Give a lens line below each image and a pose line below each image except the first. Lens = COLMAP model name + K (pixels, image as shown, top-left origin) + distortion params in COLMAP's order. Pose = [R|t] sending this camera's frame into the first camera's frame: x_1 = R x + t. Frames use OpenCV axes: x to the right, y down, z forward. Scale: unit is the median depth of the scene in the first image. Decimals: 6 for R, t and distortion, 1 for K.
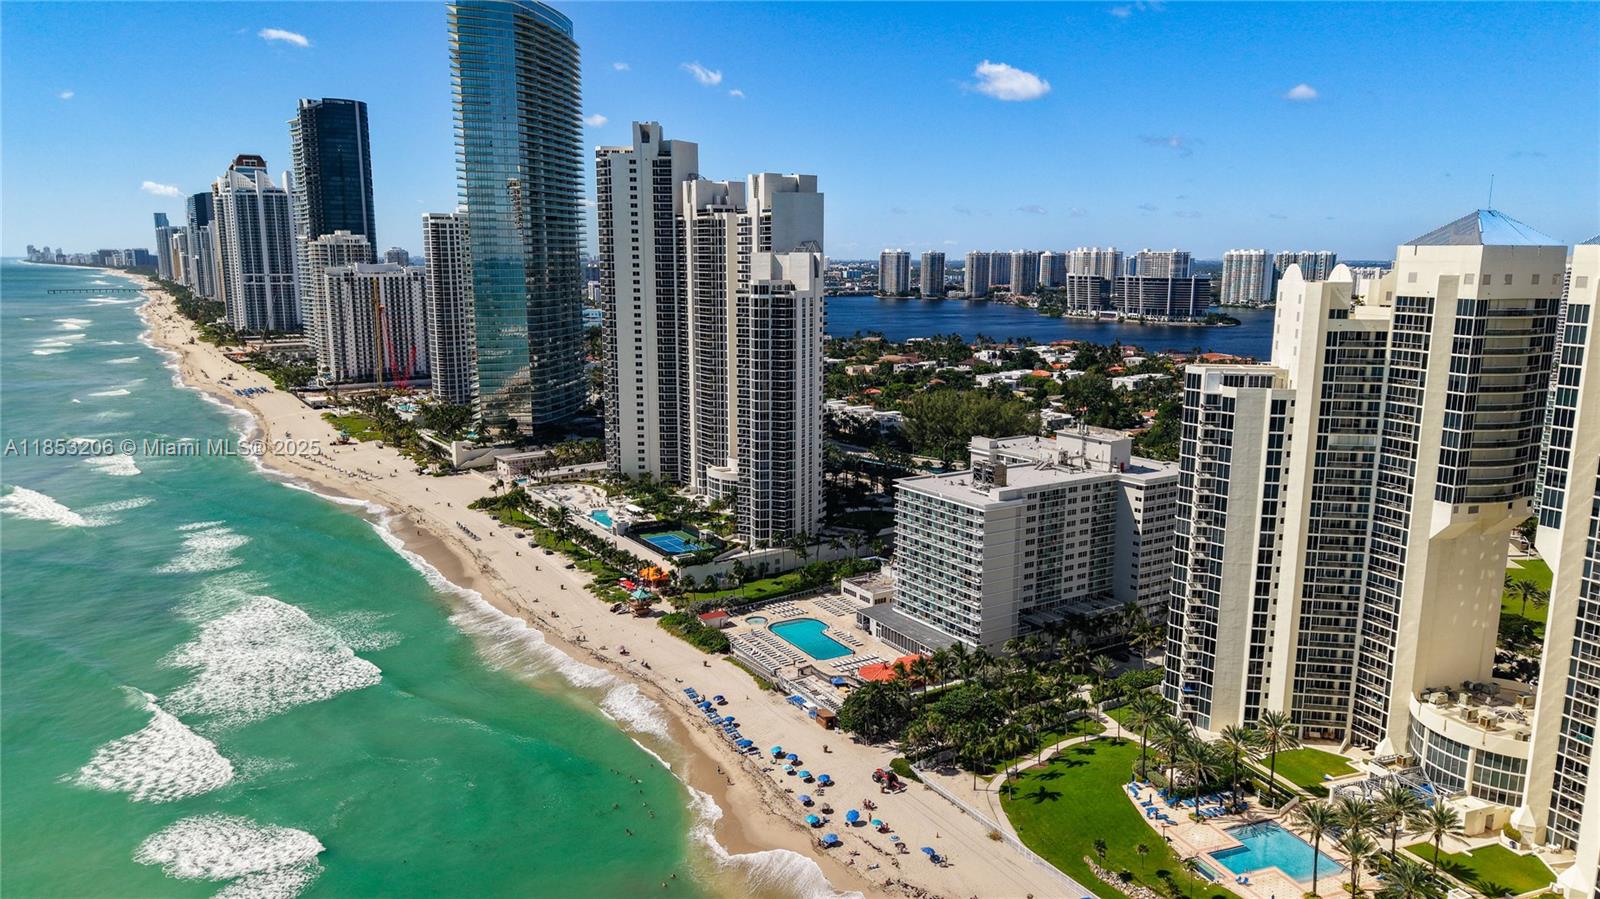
lens RADIAL K [[1072.3, 0, 804.2], [0, 1072.3, 466.2], [0, 0, 1]] dist [0.065573, -0.099198]
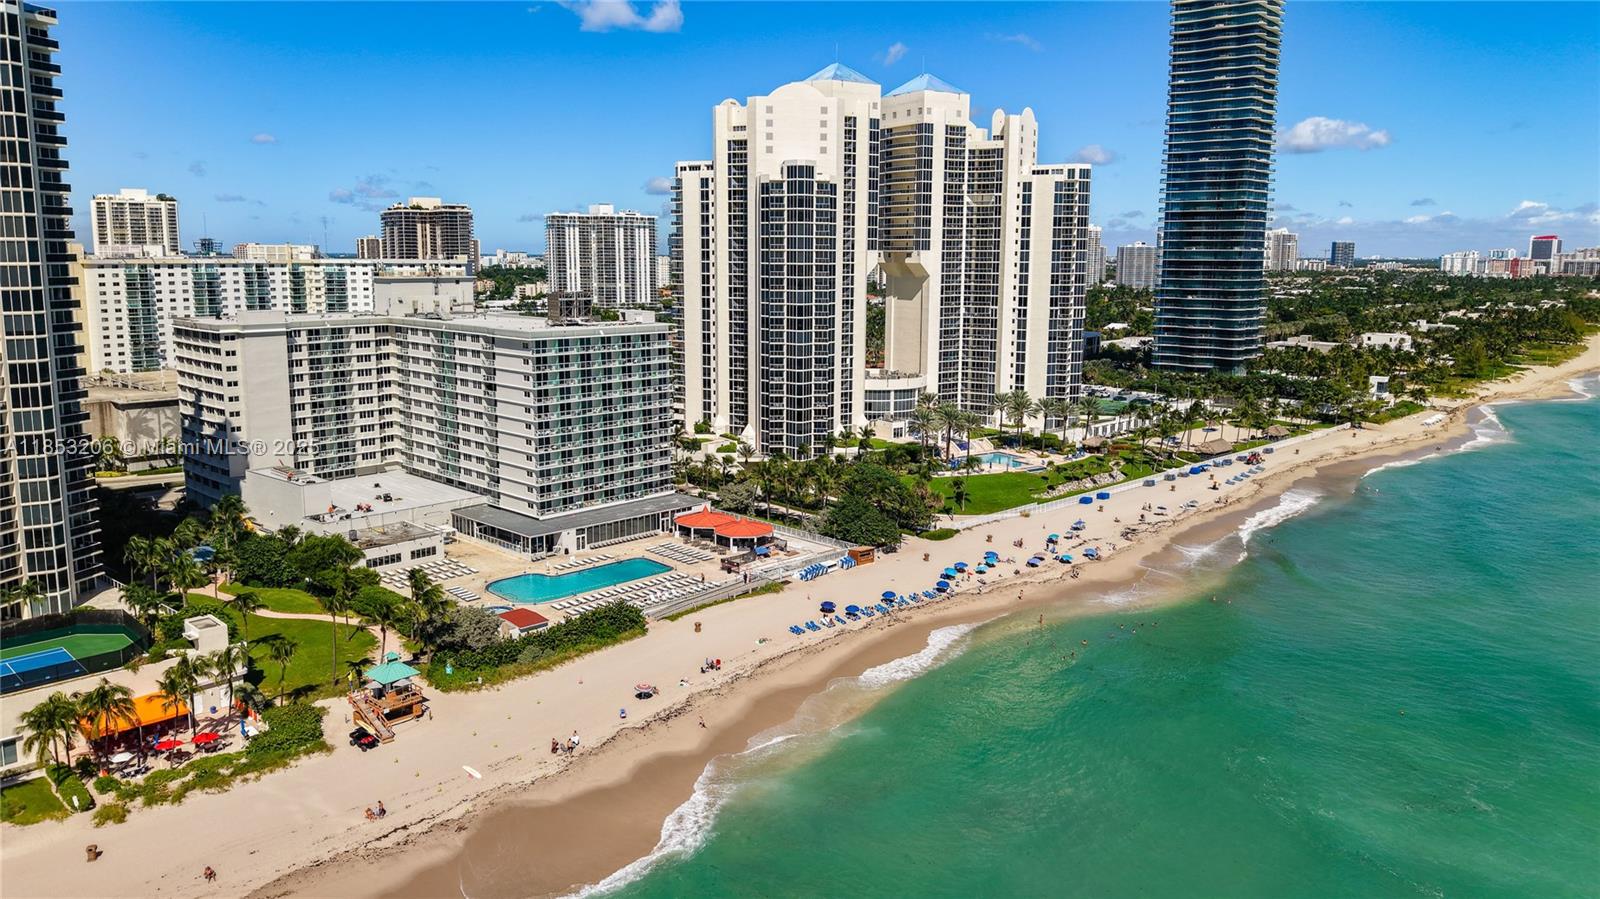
lens RADIAL K [[1093.5, 0, 800.2], [0, 1093.5, 416.6], [0, 0, 1]] dist [0.064592, -0.106602]
pose [[-0.231436, -0.147935, 0.961536, -0.595950], [0.177115, 0.965446, 0.191167, -0.034752], [-0.956592, 0.214546, -0.197237, 0.906470]]
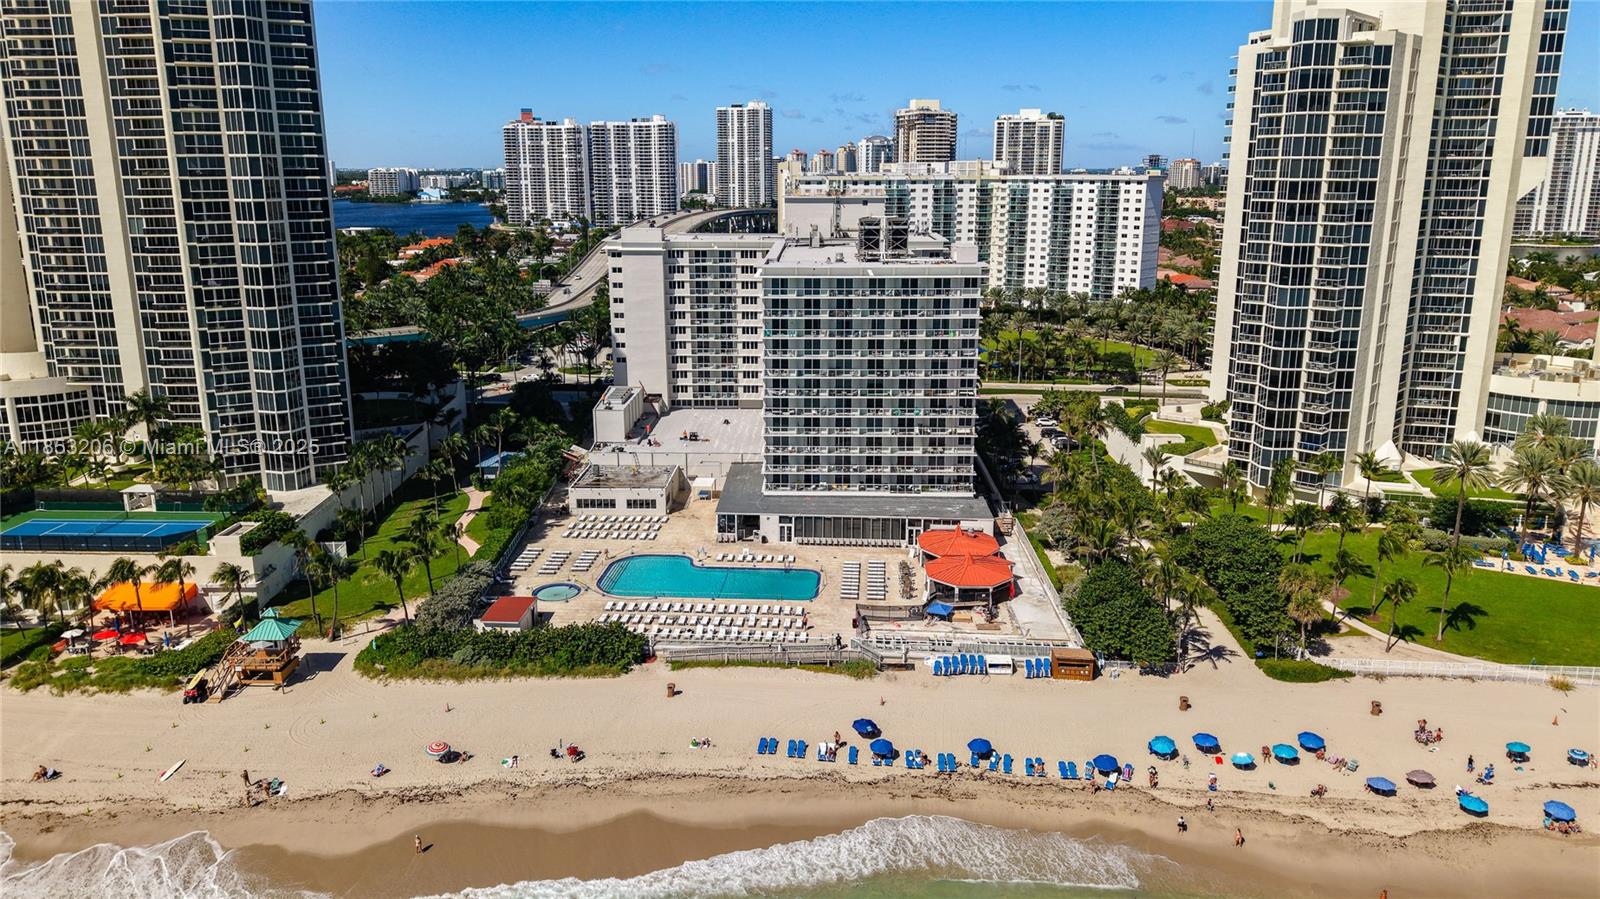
lens RADIAL K [[1088.7, 0, 793.0], [0, 1088.7, 427.8], [0, 0, 1]] dist [0.060697, -0.102967]
pose [[0.570221, -0.196032, 0.797759, -0.348549], [0.158888, 0.979092, 0.127021, 0.025046], [-0.805979, 0.054324, 0.589446, 0.599056]]
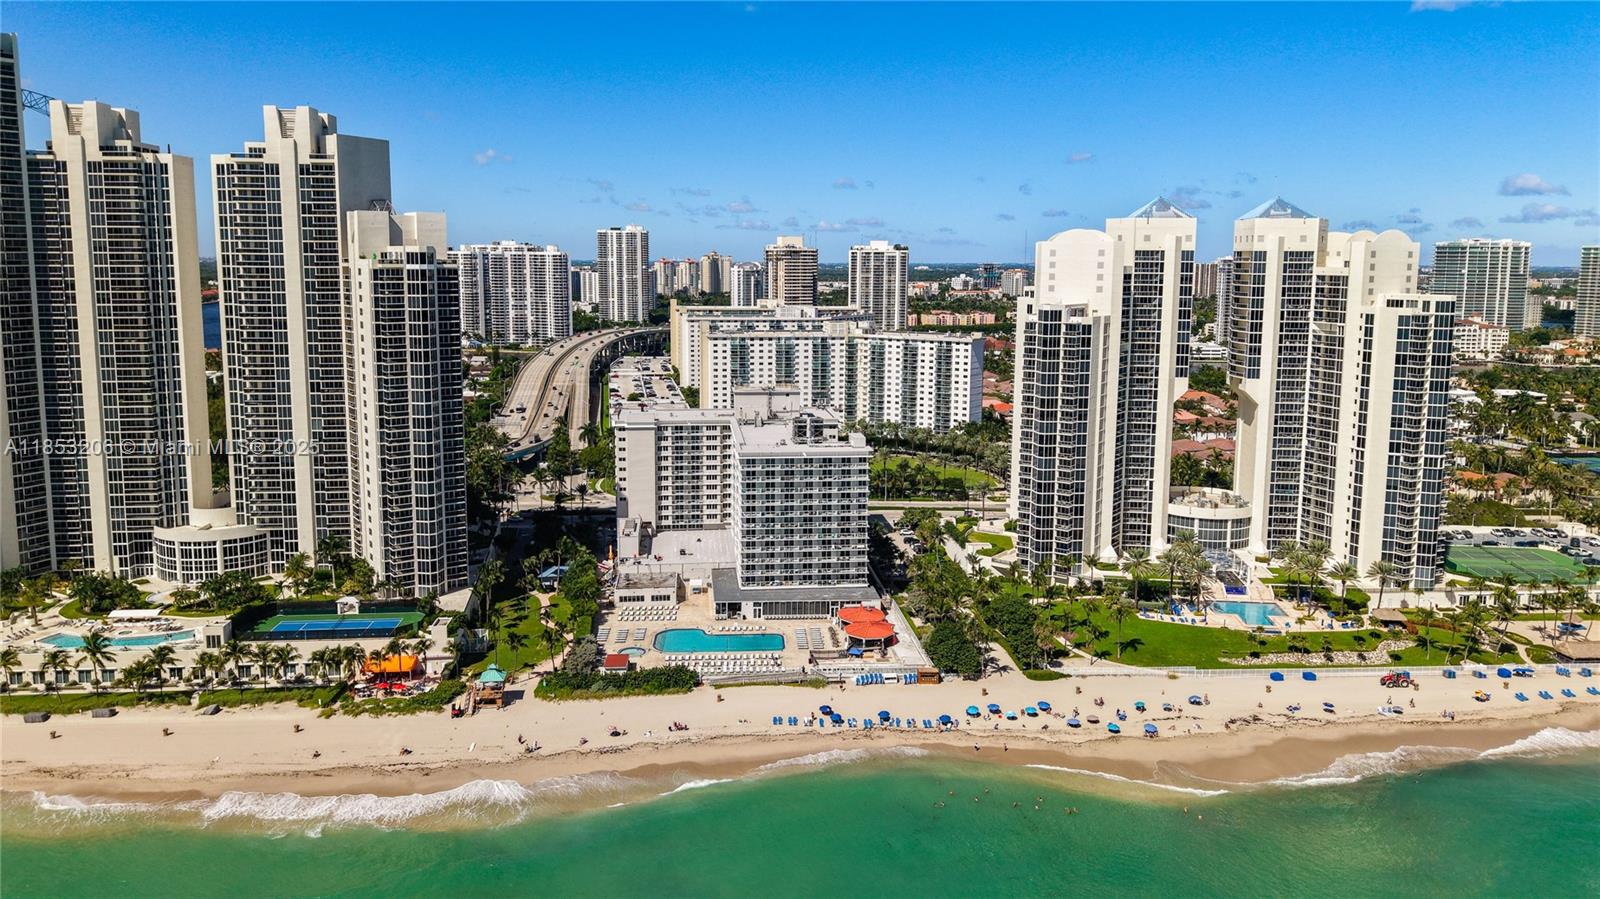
lens RADIAL K [[1083.3, 0, 795.3], [0, 1083.3, 408.1], [0, 0, 1]] dist [0.134871, -0.325891]
pose [[0.455325, -0.121888, 0.881943, -0.678181], [0.162985, 0.985256, 0.052022, -0.061322], [-0.875280, 0.120057, 0.468478, 0.459654]]
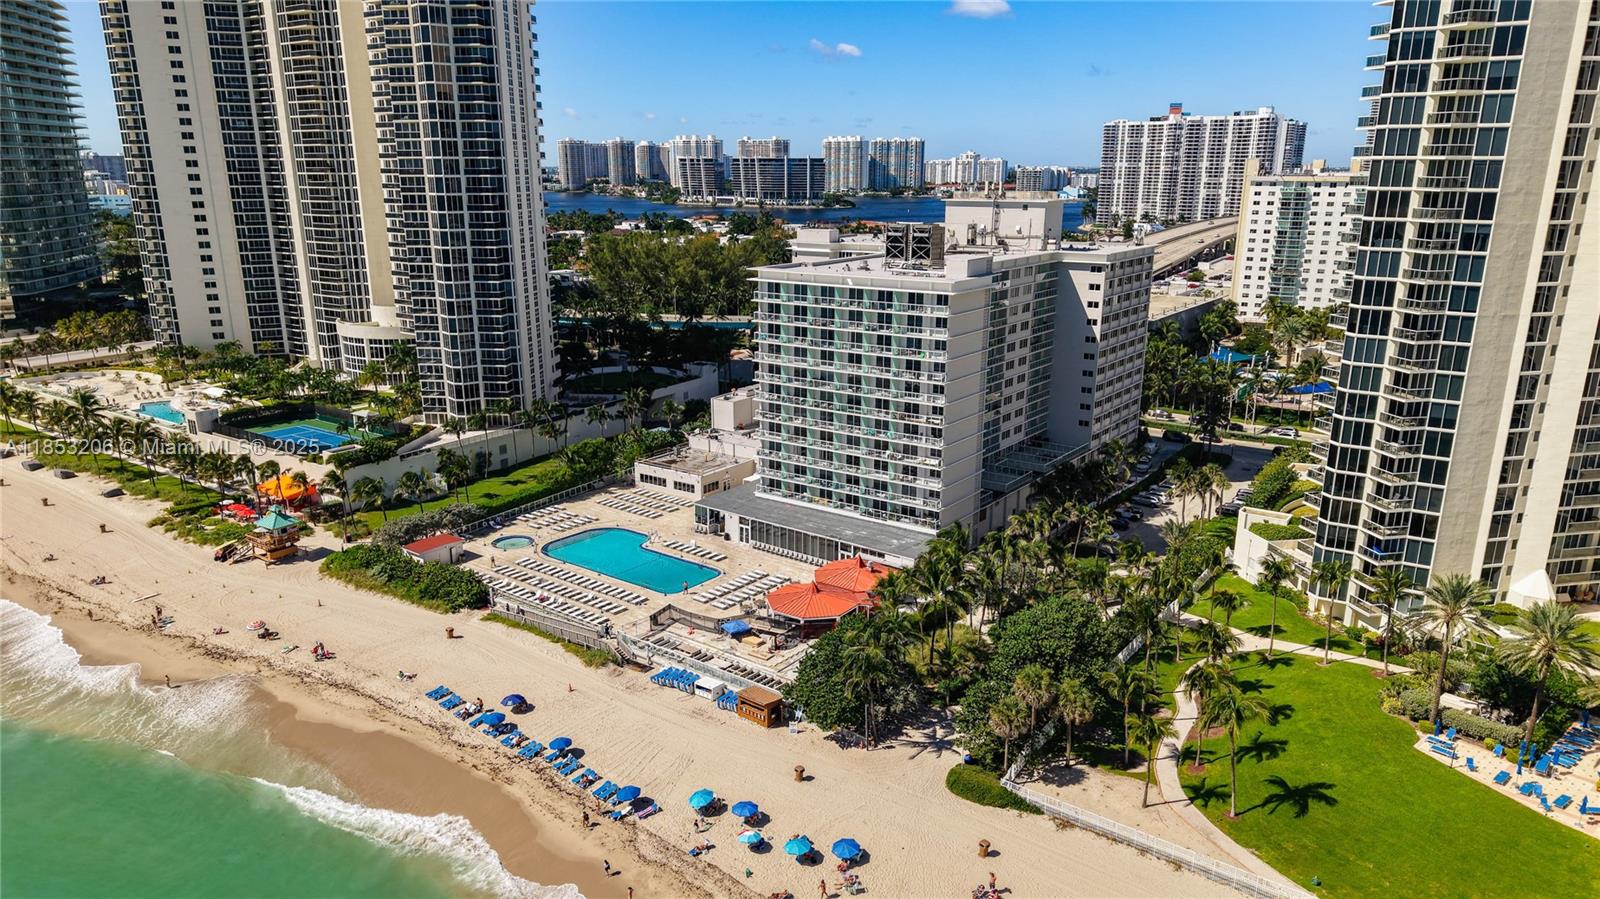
lens RADIAL K [[1075.8, 0, 800.6], [0, 1075.8, 511.9], [0, 0, 1]] dist [0.065276, -0.104413]
pose [[0.932396, -0.114062, 0.342968, -0.093265], [0.071999, 0.988496, 0.133011, 0.061688], [-0.354194, -0.099326, 0.929882, 0.410147]]
